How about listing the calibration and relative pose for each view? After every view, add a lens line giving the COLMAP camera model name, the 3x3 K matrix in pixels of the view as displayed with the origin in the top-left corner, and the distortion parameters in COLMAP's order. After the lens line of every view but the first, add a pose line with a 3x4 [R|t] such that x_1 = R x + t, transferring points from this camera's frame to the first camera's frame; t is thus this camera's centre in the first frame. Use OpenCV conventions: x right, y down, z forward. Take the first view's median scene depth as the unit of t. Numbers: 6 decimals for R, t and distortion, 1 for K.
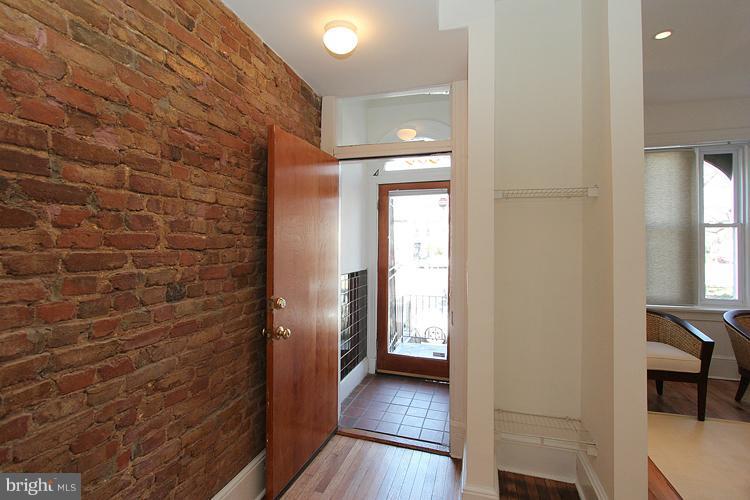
lens RADIAL K [[359.3, 0, 360.0], [0, 359.3, 240.4], [0, 0, 1]] dist [-0.011527, 0.000496]
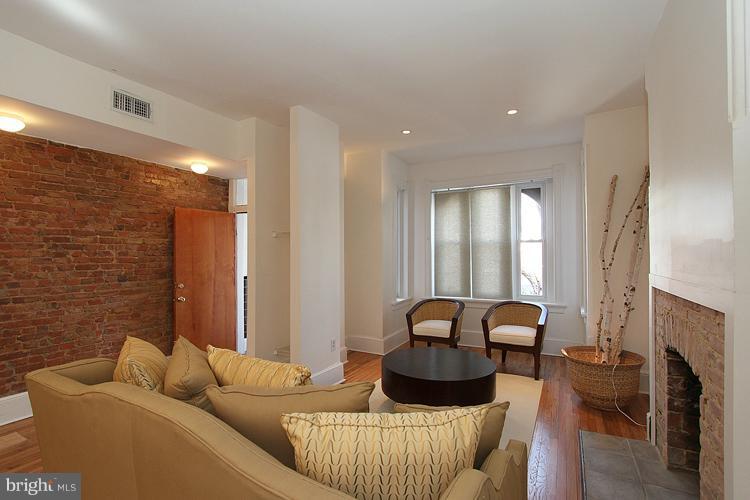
lens RADIAL K [[349.1, 0, 368.0], [0, 349.1, 250.9], [0, 0, 1]] dist [-0.012588, 0.001708]
pose [[0.979262, -0.014034, -0.202110, 1.495462], [0.014263, 0.999898, -0.000322, -0.029315], [0.202094, -0.002567, 0.979363, -0.969288]]
